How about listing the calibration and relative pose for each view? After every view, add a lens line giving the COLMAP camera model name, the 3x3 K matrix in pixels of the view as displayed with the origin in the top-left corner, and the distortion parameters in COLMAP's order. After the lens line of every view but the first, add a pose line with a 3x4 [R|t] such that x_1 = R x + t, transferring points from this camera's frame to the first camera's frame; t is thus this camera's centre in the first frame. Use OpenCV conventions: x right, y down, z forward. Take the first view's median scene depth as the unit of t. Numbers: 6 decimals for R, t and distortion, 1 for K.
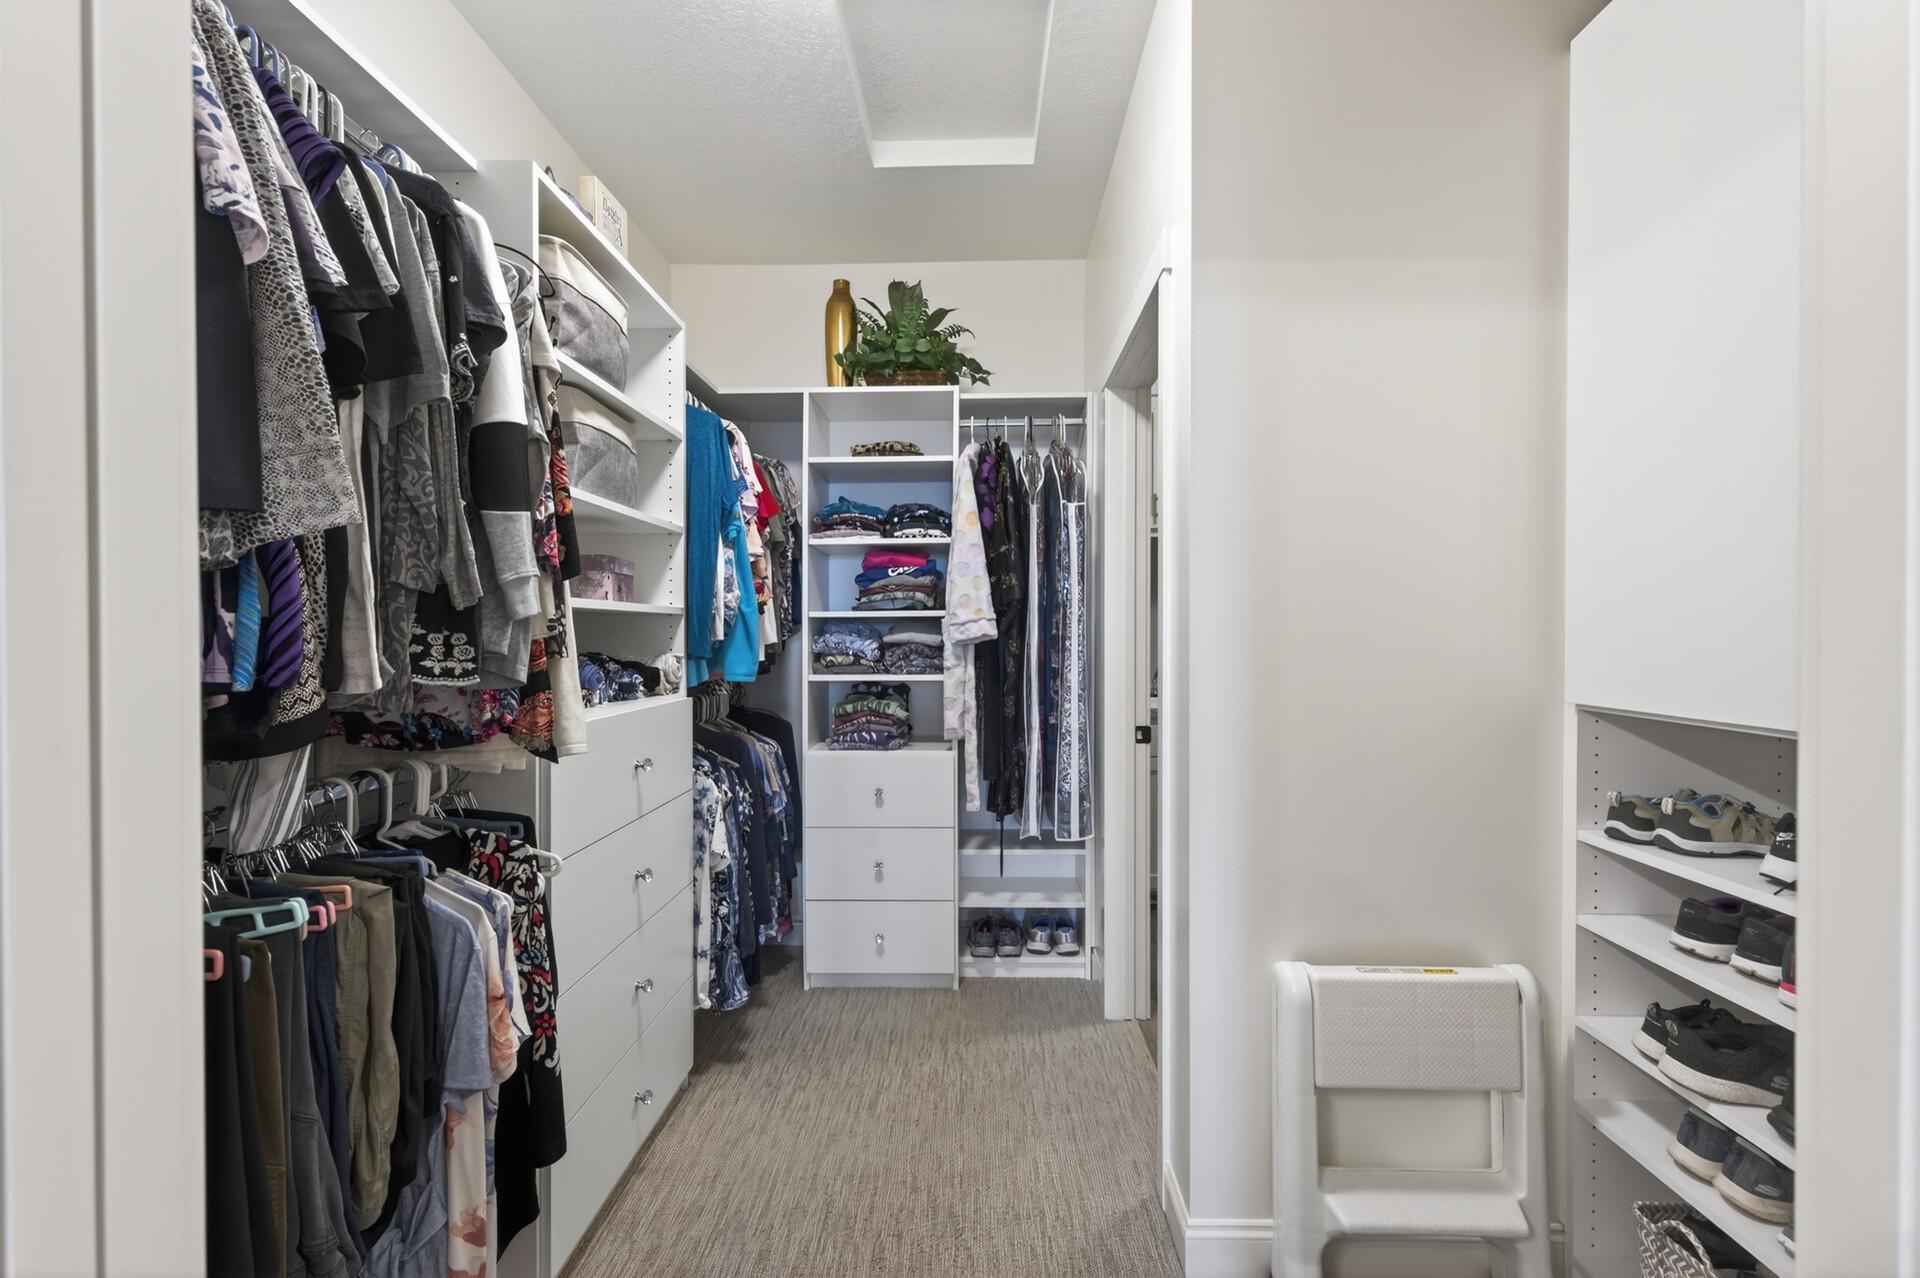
lens RADIAL K [[824.3, 0, 957.2], [0, 824.3, 641.3], [0, 0, 1]] dist [0.011645, 0.000074]
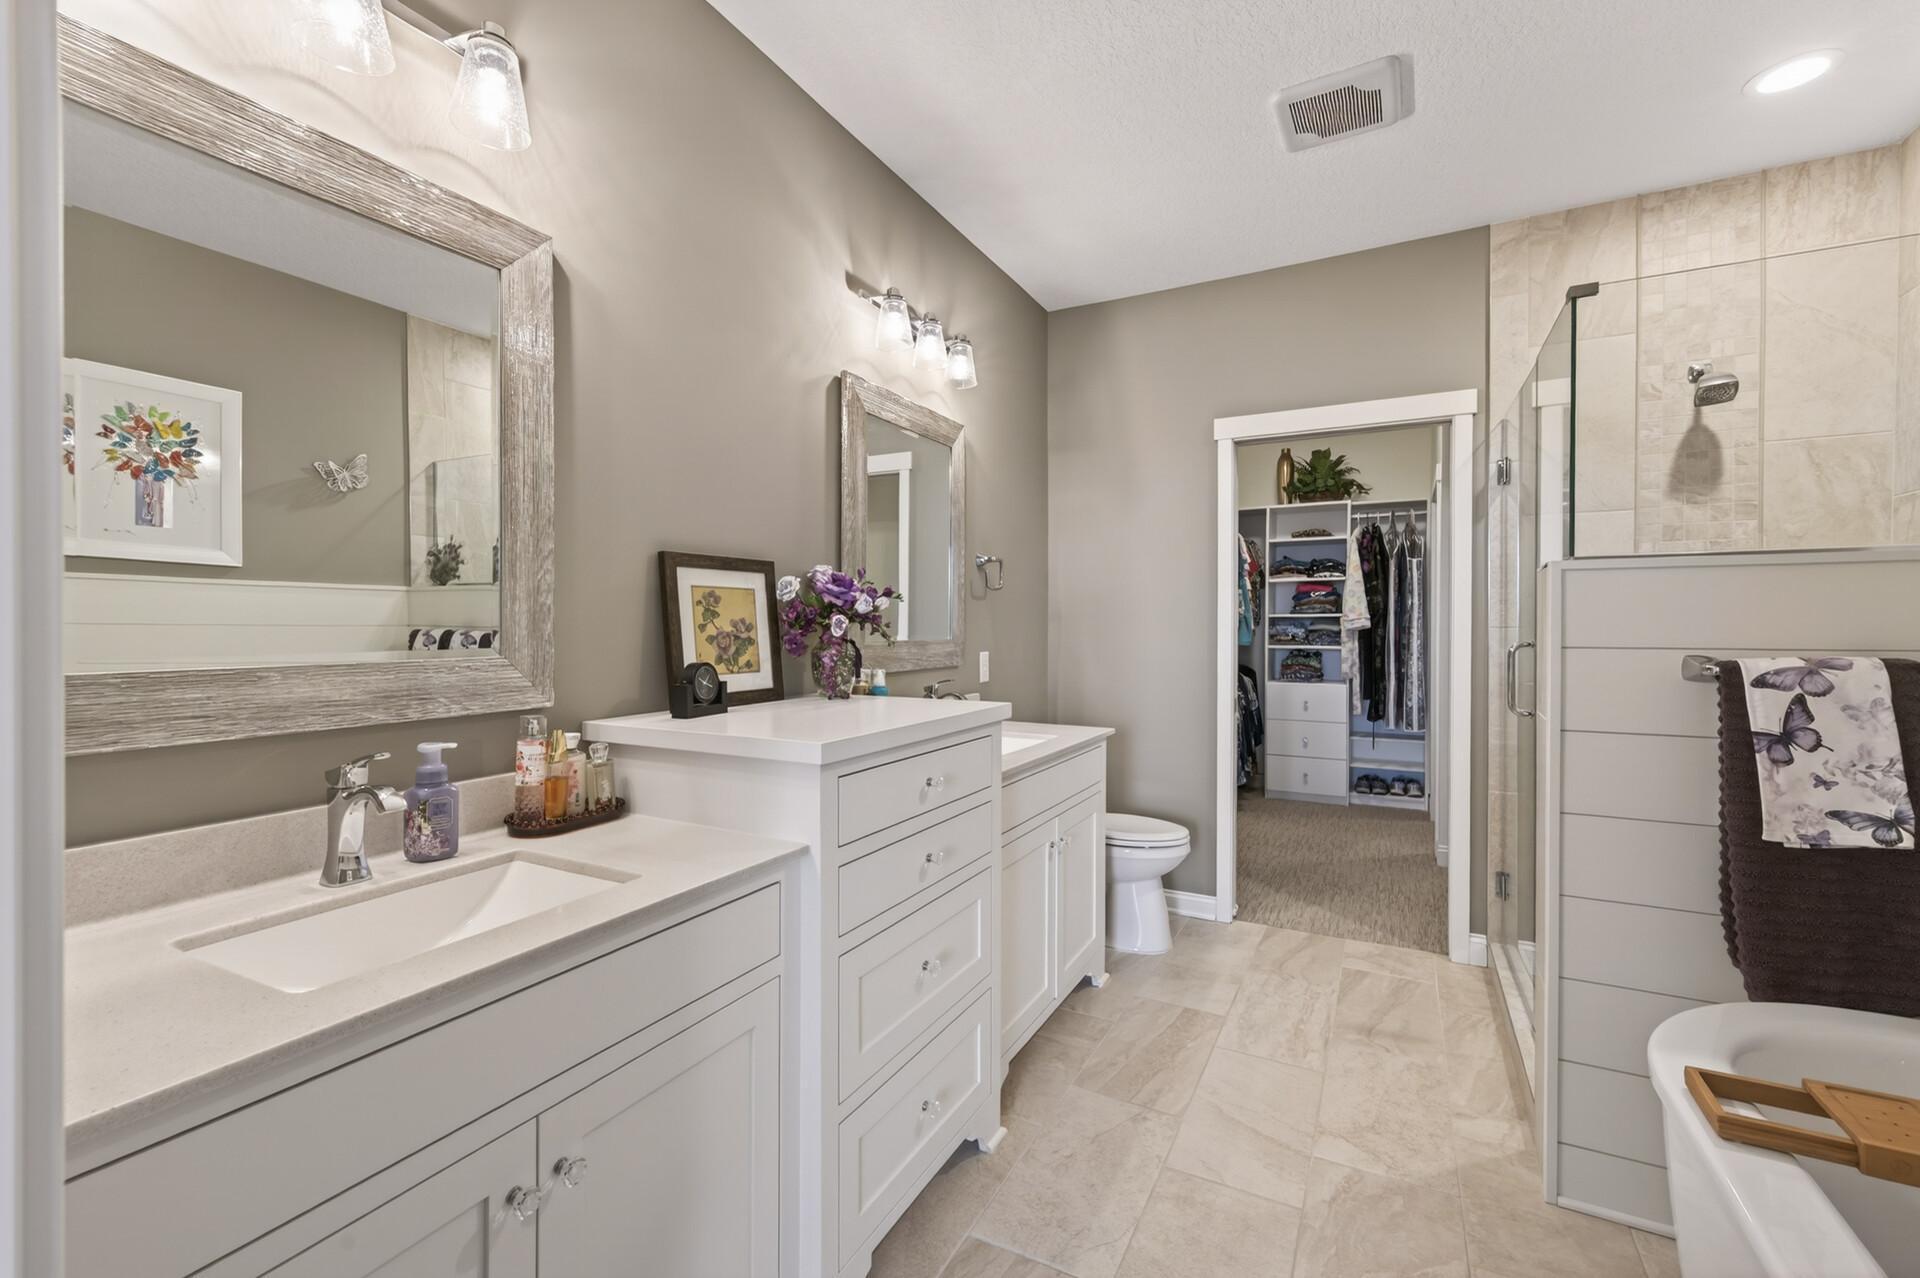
lens RADIAL K [[824.3, 0, 950.1], [0, 824.3, 626.4], [0, 0, 1]] dist [0.011645, 0.000074]
pose [[0.891685, 0.004433, -0.452635, 0.044570], [-0.006152, 0.999978, -0.002325, 0.003437], [0.452615, 0.004858, 0.891693, -1.191479]]
